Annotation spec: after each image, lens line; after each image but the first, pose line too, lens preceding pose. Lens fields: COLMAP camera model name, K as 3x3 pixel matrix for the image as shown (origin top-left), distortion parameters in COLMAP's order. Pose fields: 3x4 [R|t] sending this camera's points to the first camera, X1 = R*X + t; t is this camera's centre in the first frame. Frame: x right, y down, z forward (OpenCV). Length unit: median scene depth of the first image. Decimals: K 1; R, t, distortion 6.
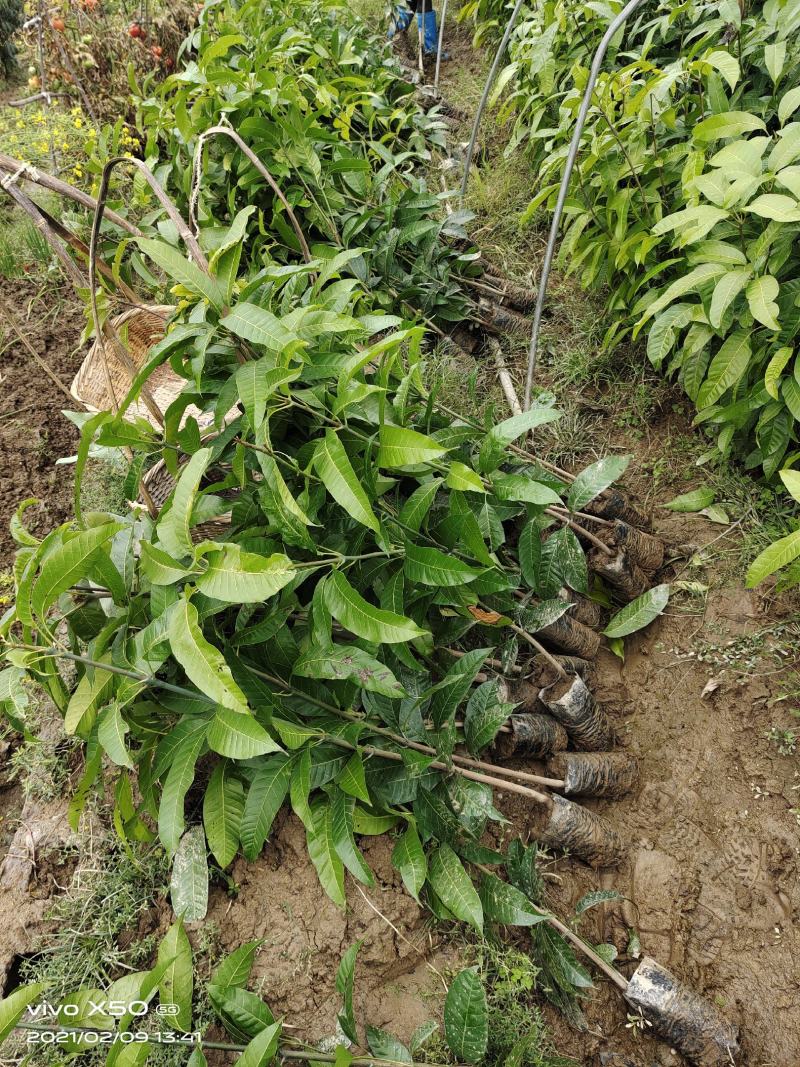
lens RADIAL K [[804.8, 0, 380.9], [0, 804.8, 532.7], [0, 0, 1]] dist [0.079632, -0.101389]
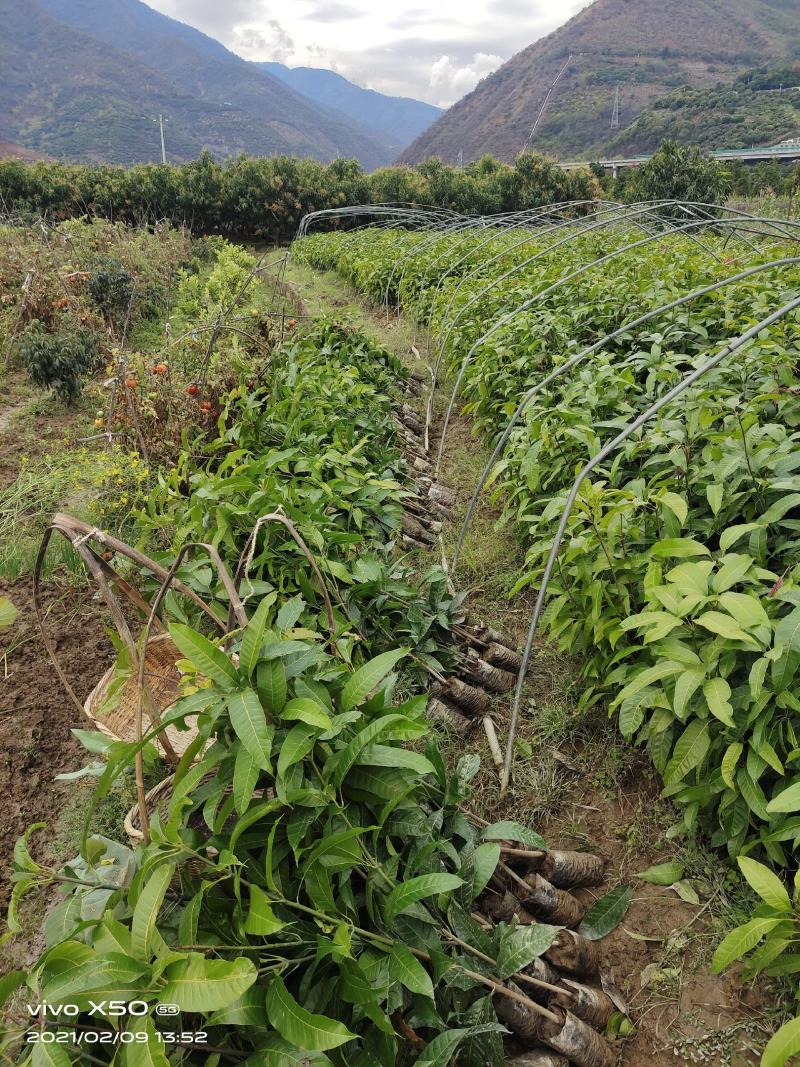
lens RADIAL K [[801.0, 0, 400.0], [0, 801.0, 533.5], [0, 0, 1]] dist [0.087228, -0.103400]
pose [[0.993617, 0.107893, 0.032924, -0.036056], [-0.088379, 0.925950, -0.367160, -0.031978], [-0.070100, 0.361907, 0.929575, -0.108822]]
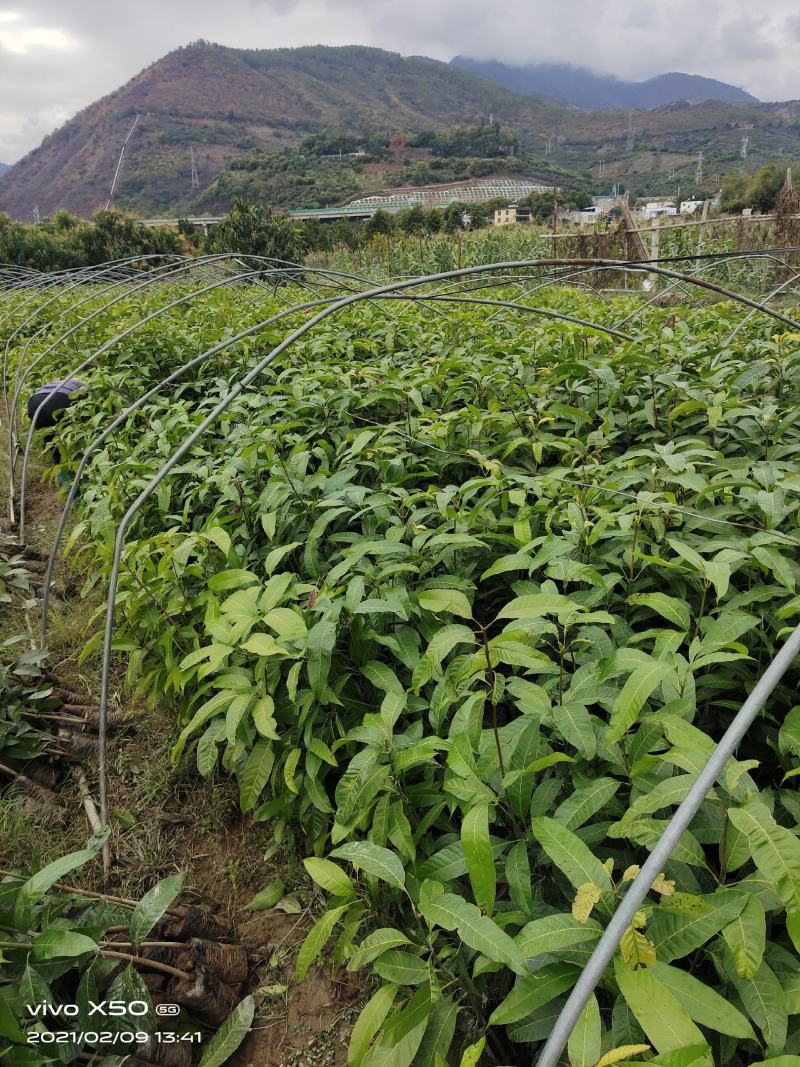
lens RADIAL K [[794.6, 0, 418.1], [0, 794.6, 547.0], [0, 0, 1]] dist [0.114094, -0.148465]
pose [[0.891058, -0.065944, 0.449073, 0.122407], [0.252892, 0.893720, -0.370554, -0.007244], [-0.376910, 0.443752, 0.813033, -0.139298]]
